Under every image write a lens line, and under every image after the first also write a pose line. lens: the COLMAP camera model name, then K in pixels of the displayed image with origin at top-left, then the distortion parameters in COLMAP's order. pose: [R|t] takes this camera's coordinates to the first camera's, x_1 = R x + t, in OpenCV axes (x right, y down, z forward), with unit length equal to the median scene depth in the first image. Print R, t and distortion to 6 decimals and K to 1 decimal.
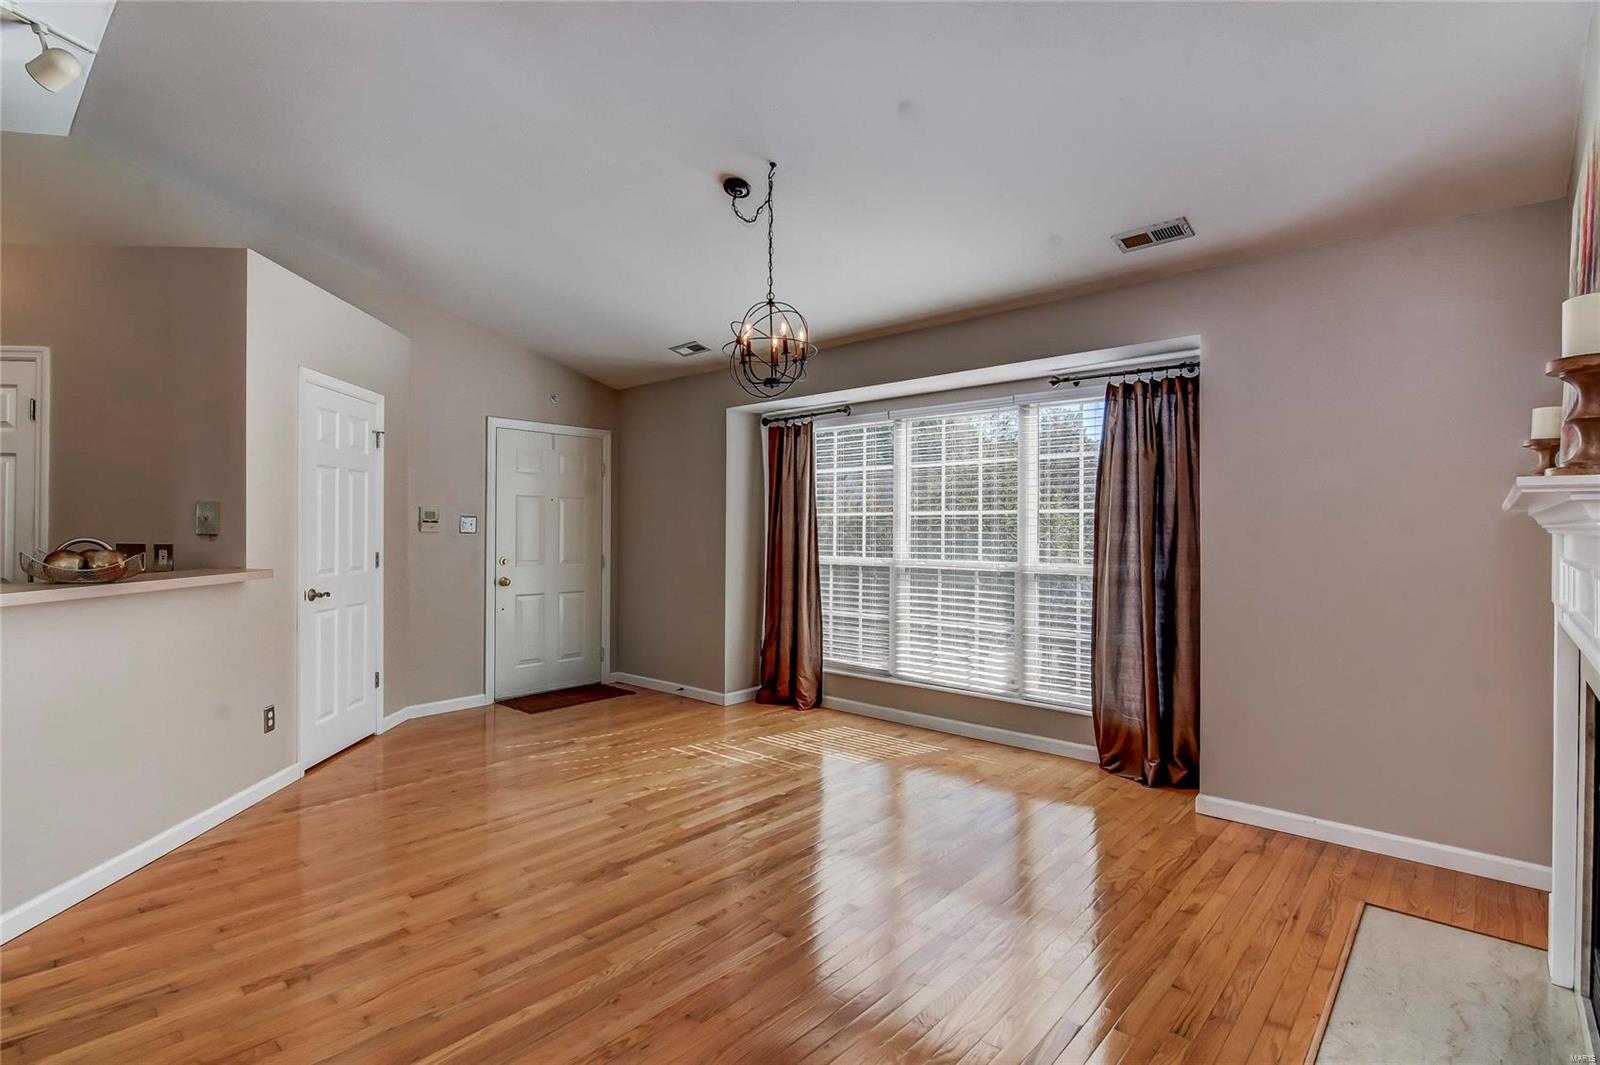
lens RADIAL K [[766.8, 0, 796.1], [0, 766.8, 528.7], [0, 0, 1]] dist [0.004575, -0.003045]
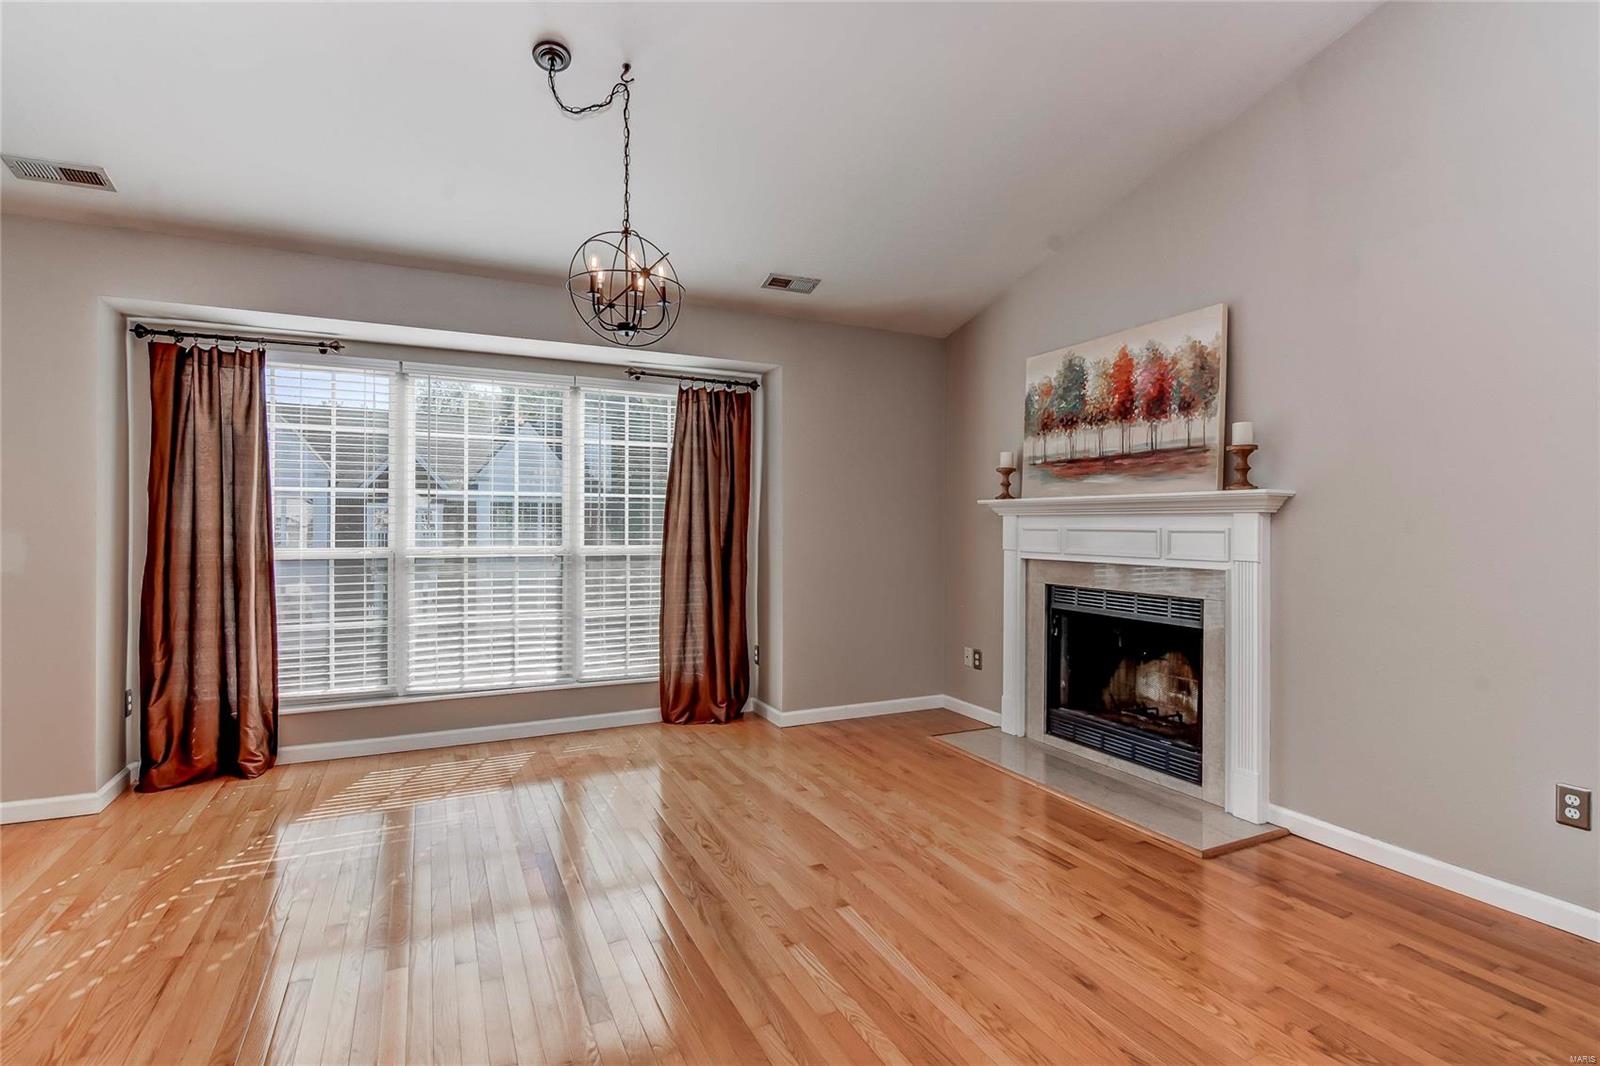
lens RADIAL K [[766.8, 0, 802.7], [0, 766.8, 527.1], [0, 0, 1]] dist [0.004575, -0.003045]
pose [[0.376273, -0.004244, 0.926499, -0.529114], [-0.004769, 0.999967, 0.006518, 0.012486], [-0.926497, -0.006871, 0.376240, 0.365849]]
